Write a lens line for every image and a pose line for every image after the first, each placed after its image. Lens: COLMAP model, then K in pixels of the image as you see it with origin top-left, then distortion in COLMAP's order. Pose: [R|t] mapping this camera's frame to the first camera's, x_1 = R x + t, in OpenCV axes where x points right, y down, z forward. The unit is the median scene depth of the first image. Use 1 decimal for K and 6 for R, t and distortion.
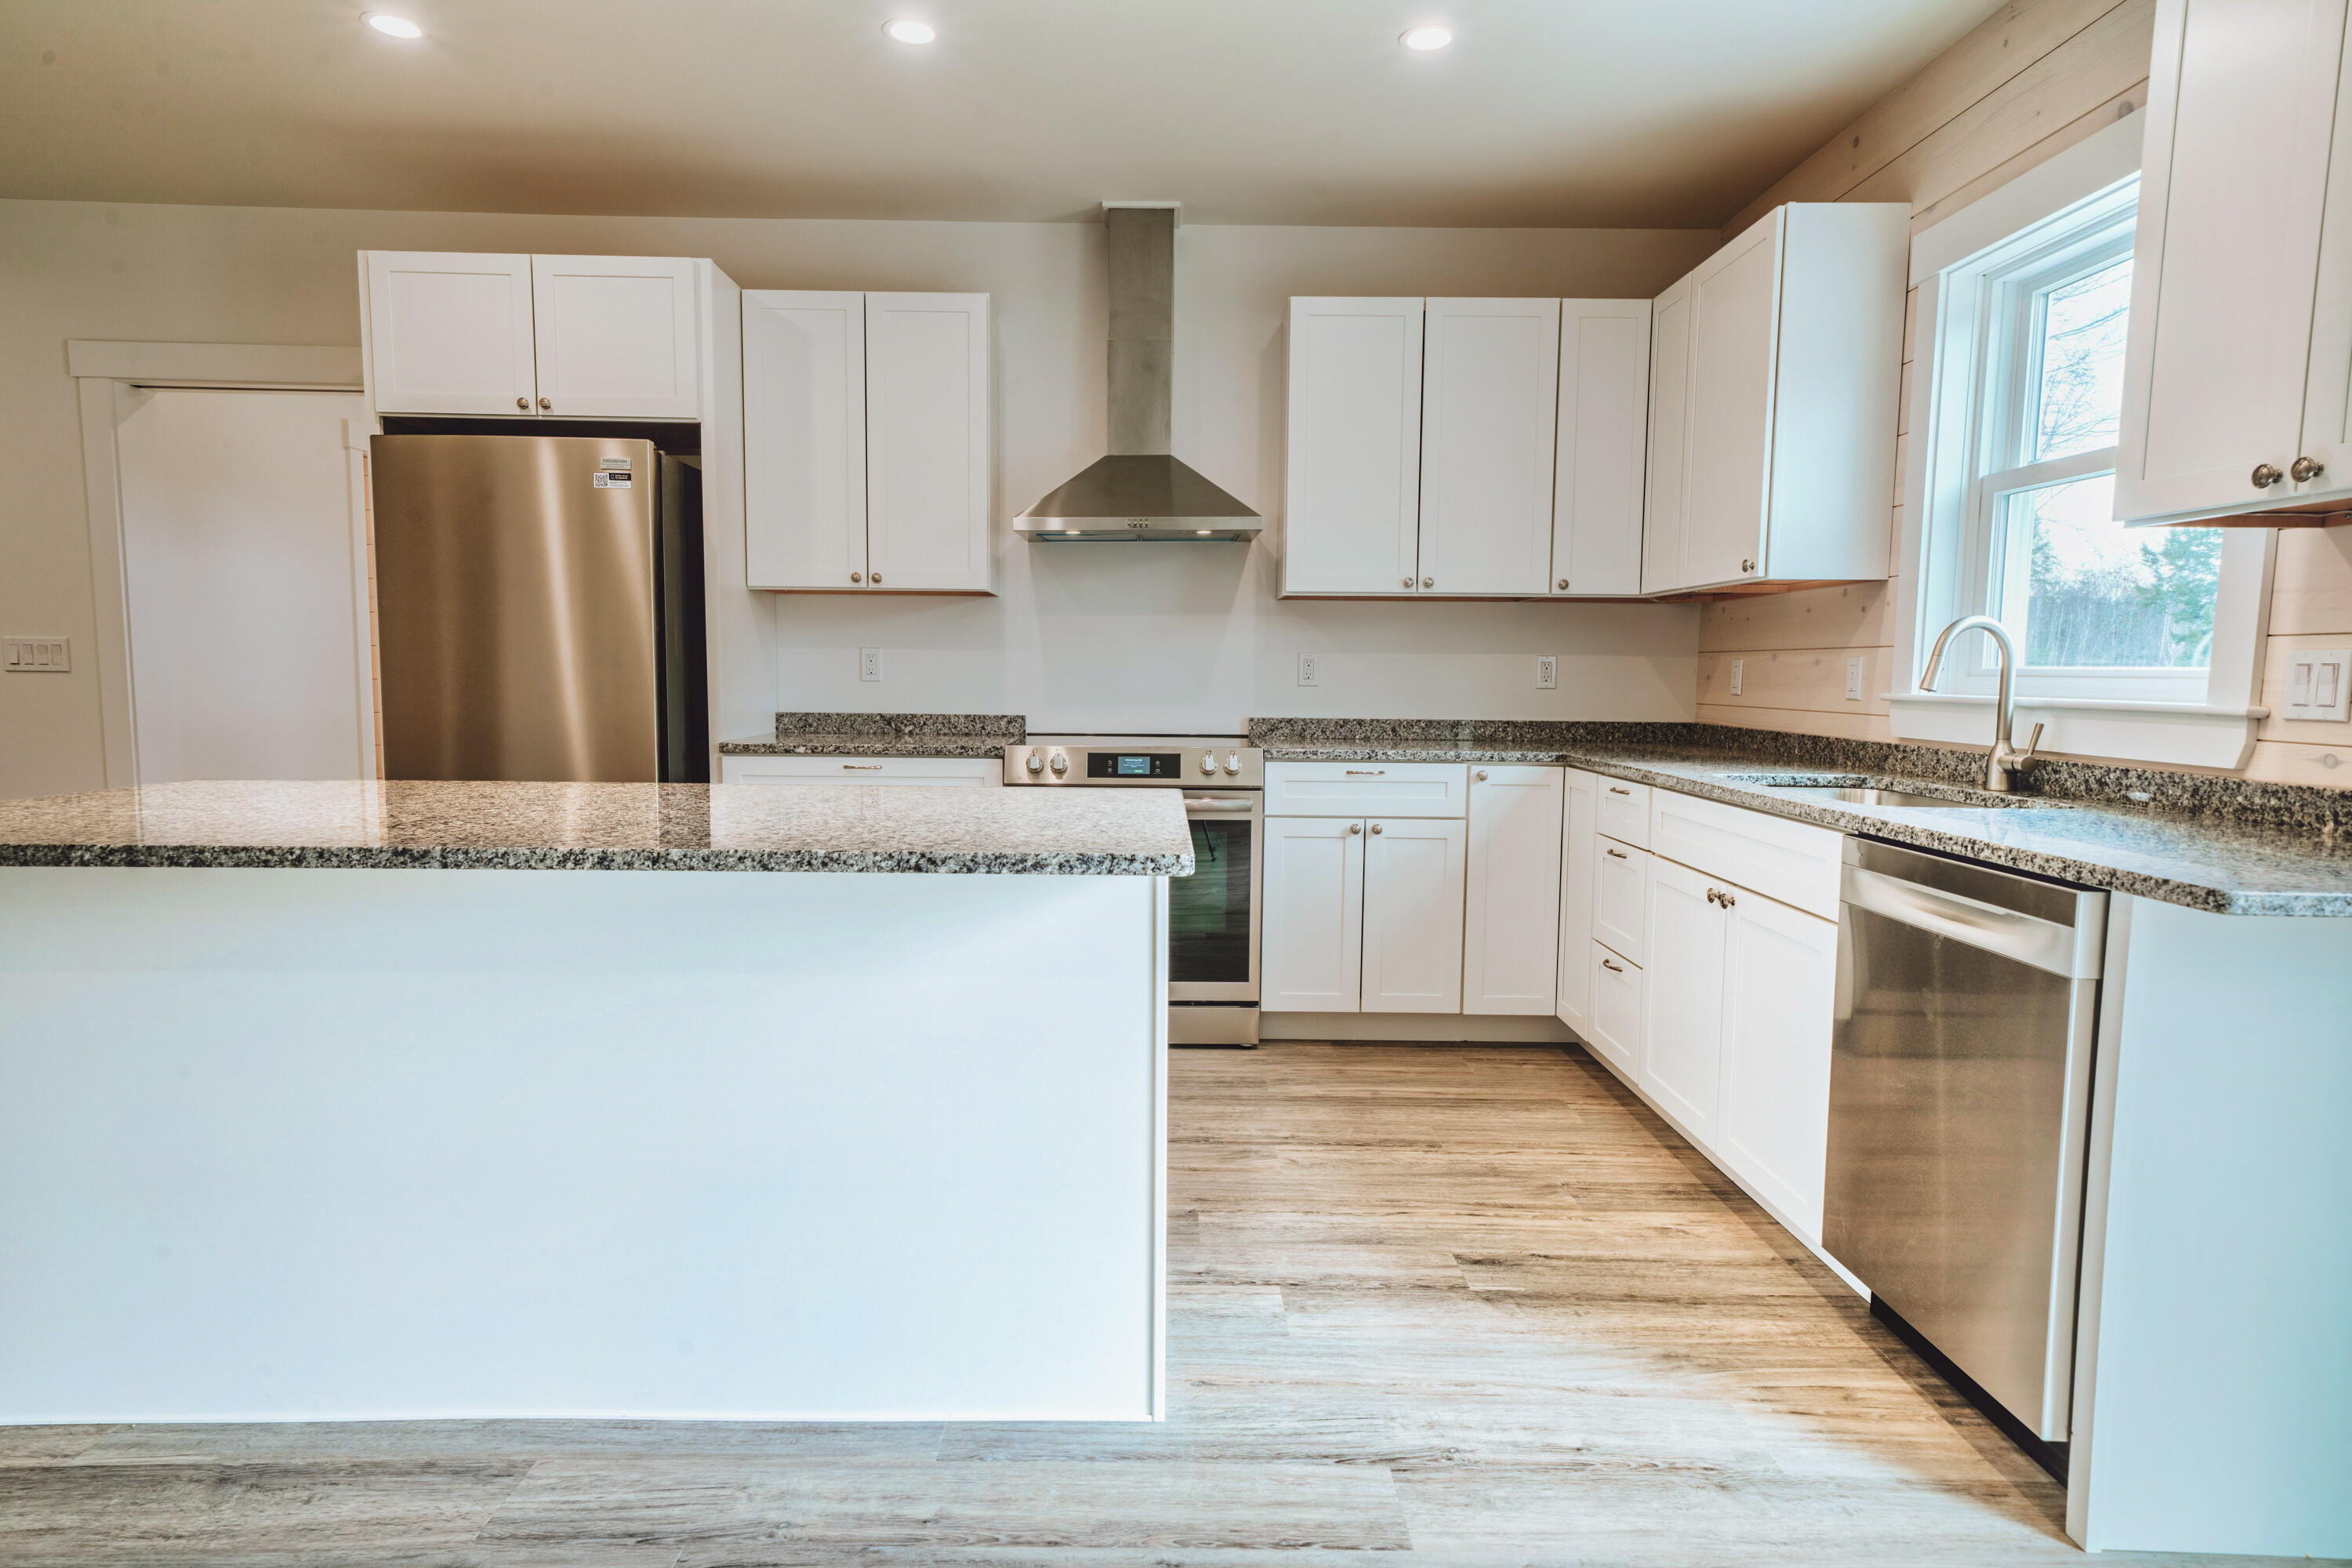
lens RADIAL K [[1327.0, 0, 1163.8], [0, 1327.0, 773.3], [0, 0, 1]] dist [0.035296, -0.000625]
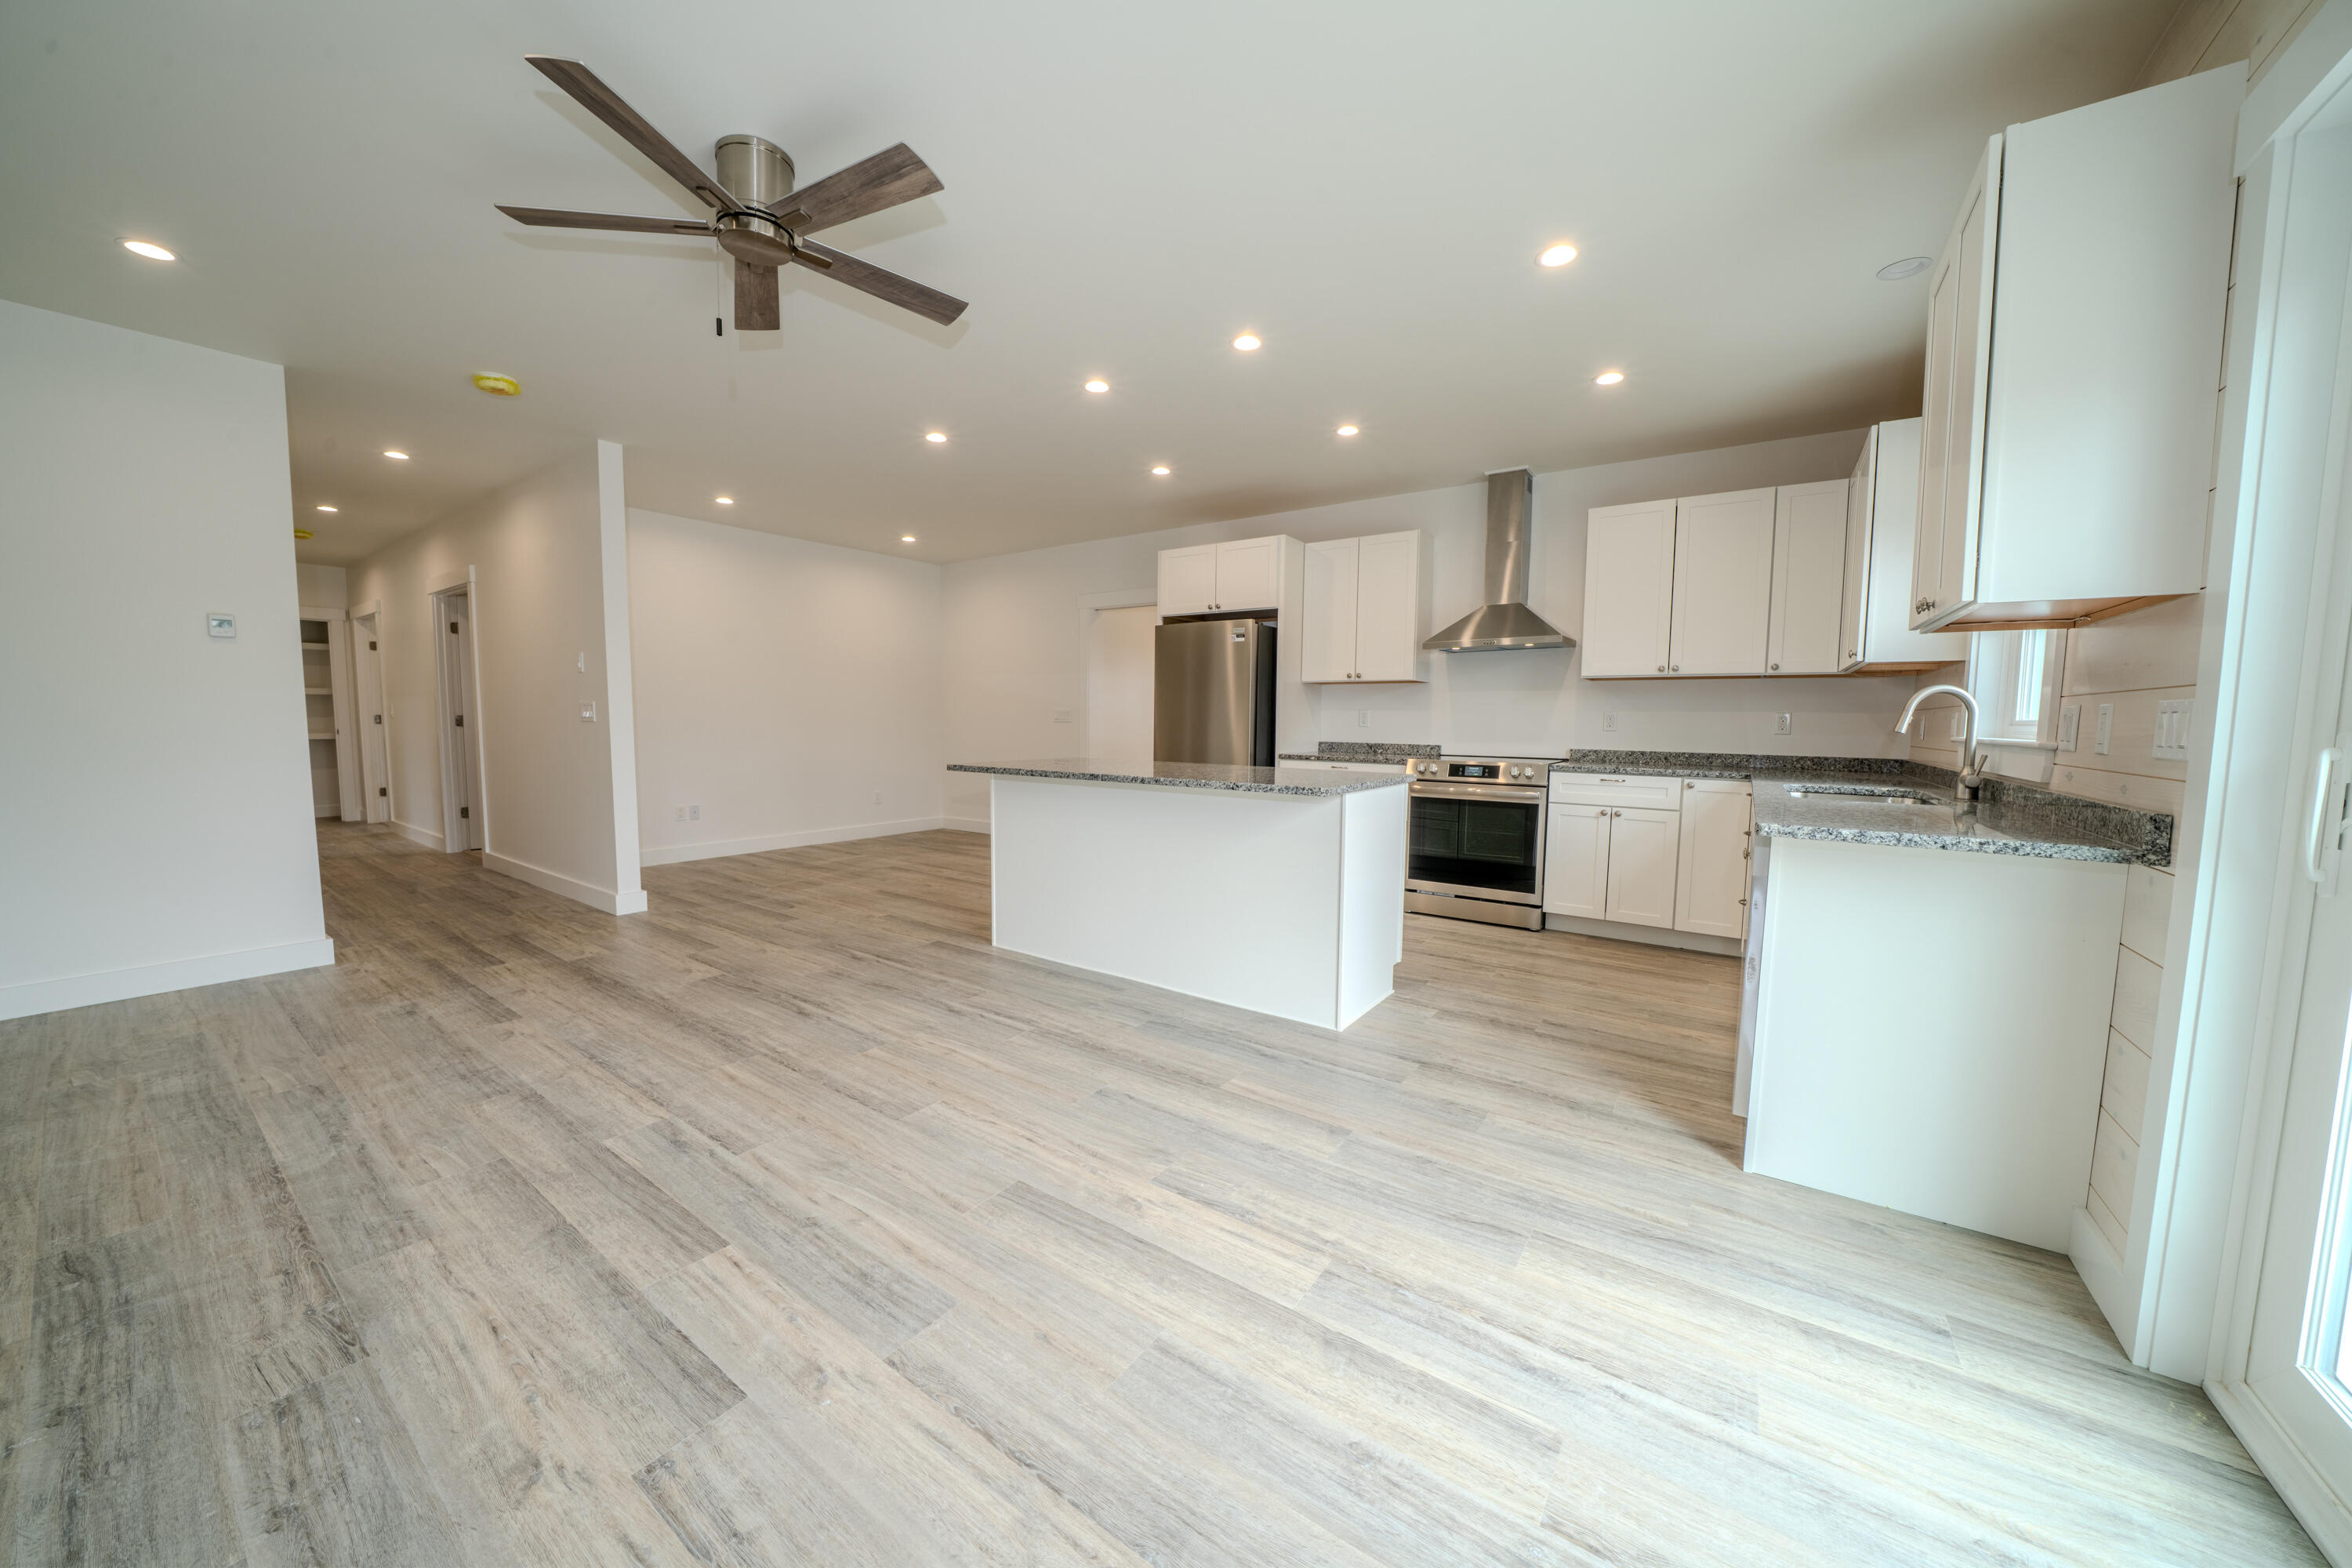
lens RADIAL K [[815.0, 0, 1160.5], [0, 815.0, 780.5], [0, 0, 1]] dist [-0.024278, 0.000024]
pose [[0.808458, 0.043861, -0.586917, 0.293295], [-0.050567, 0.998708, 0.004979, 0.024049], [0.586377, 0.025653, 0.809632, -0.190127]]
